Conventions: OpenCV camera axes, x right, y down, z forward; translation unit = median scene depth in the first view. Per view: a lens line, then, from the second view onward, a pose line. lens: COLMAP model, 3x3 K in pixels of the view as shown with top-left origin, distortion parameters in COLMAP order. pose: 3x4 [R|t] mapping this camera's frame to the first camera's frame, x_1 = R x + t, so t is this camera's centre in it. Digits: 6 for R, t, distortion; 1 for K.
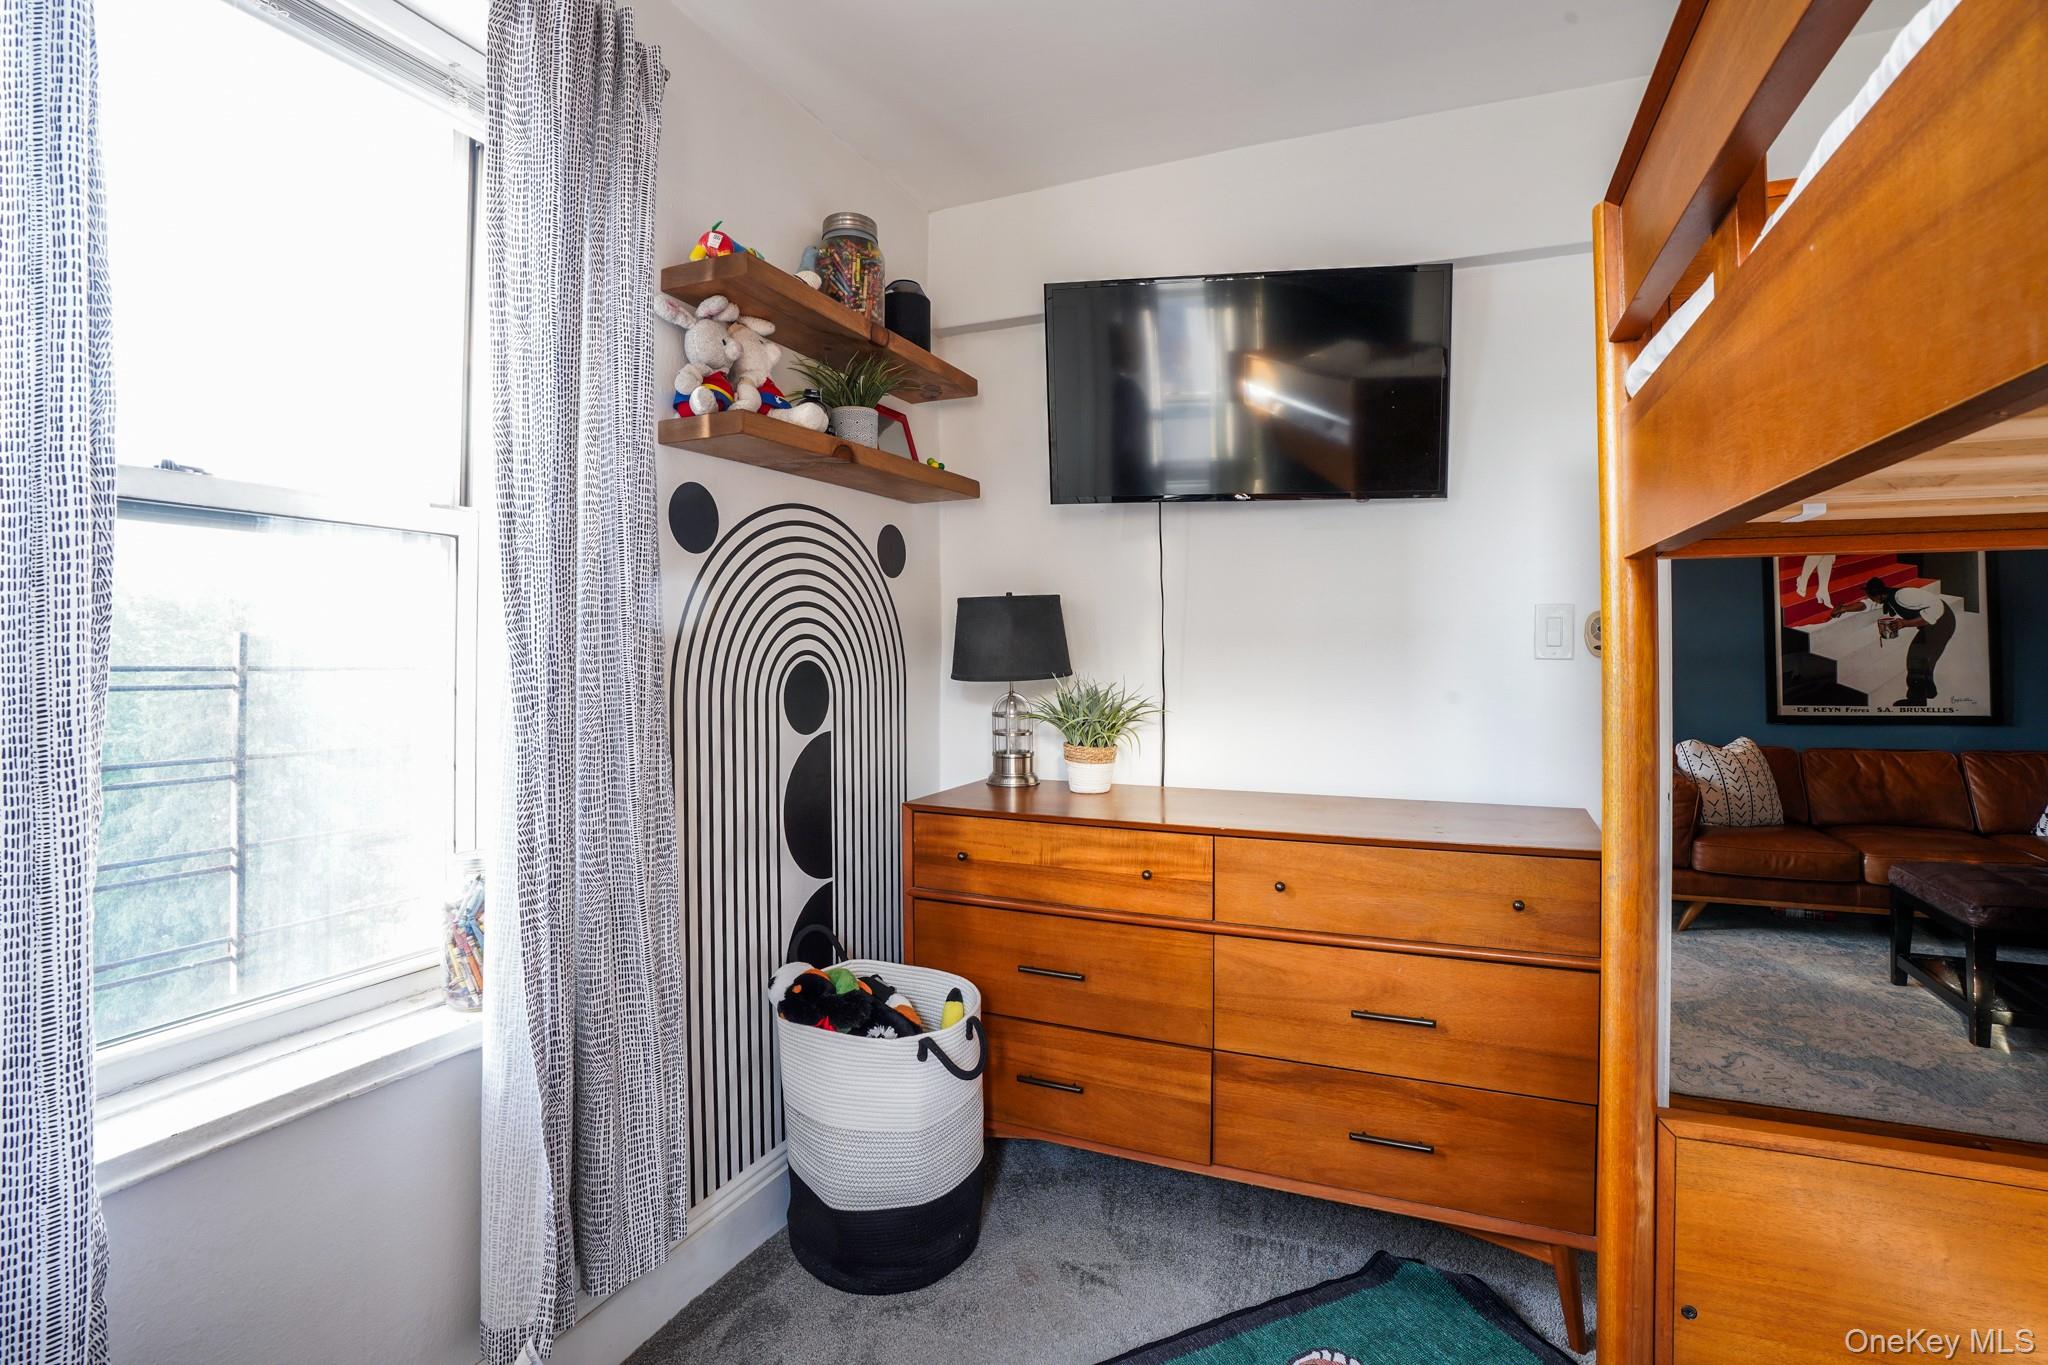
lens RADIAL K [[967.8, 0, 1023.0], [0, 967.8, 664.9], [0, 0, 1]] dist [-0.040207, 0.011847]
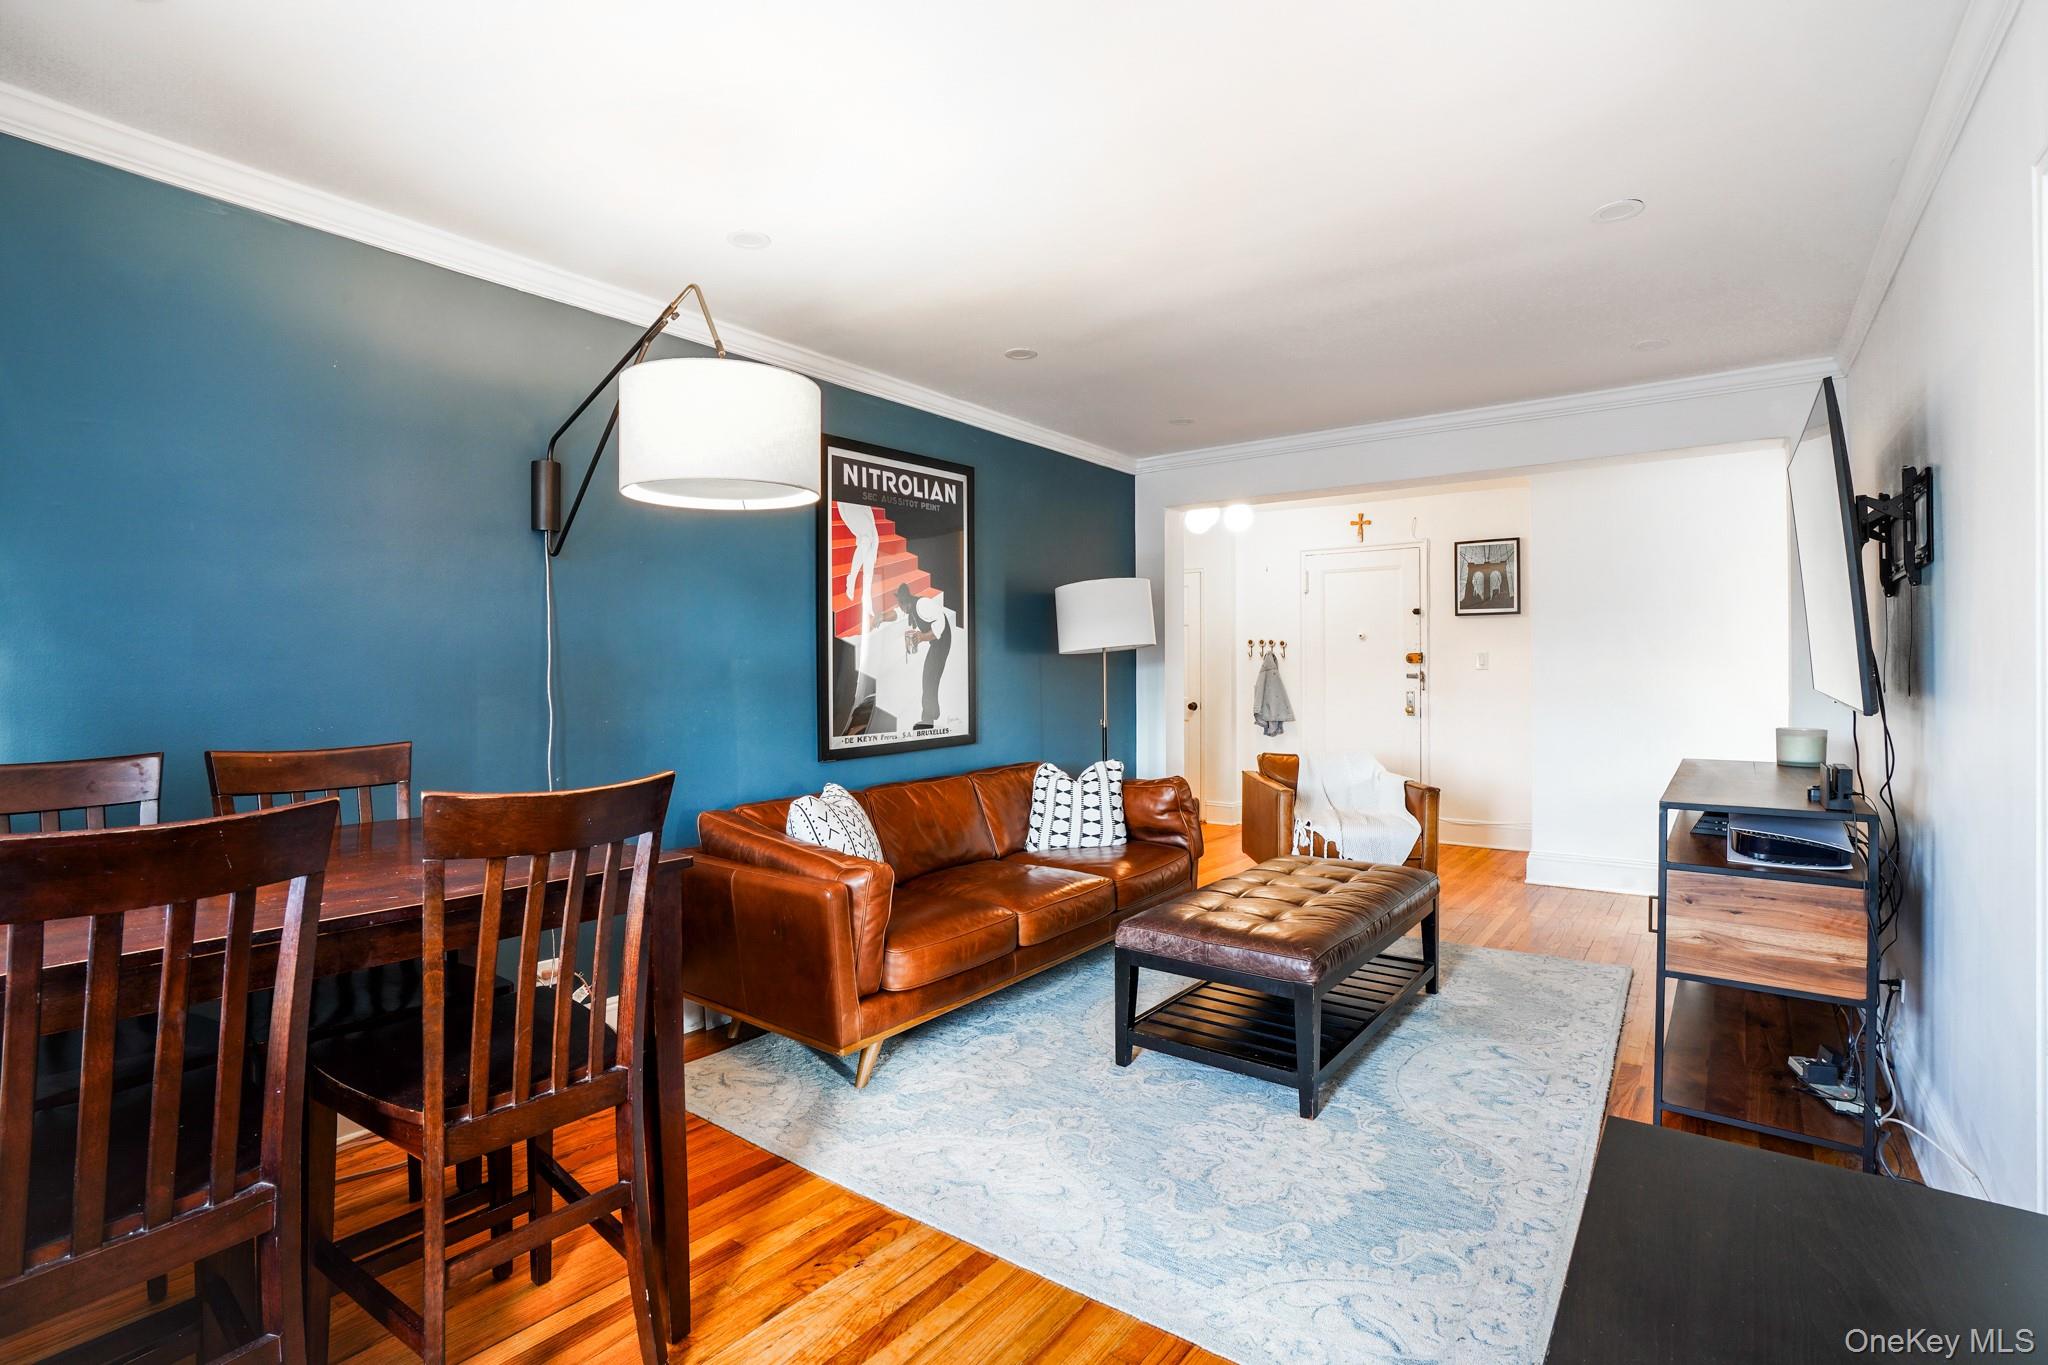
lens RADIAL K [[967.8, 0, 1032.1], [0, 967.8, 679.2], [0, 0, 1]] dist [-0.040207, 0.011847]
pose [[0.239121, -0.007819, 0.970958, 0.068522], [0.021908, 0.999756, 0.002656, -0.004192], [-0.970743, 0.020637, 0.239234, 0.686560]]
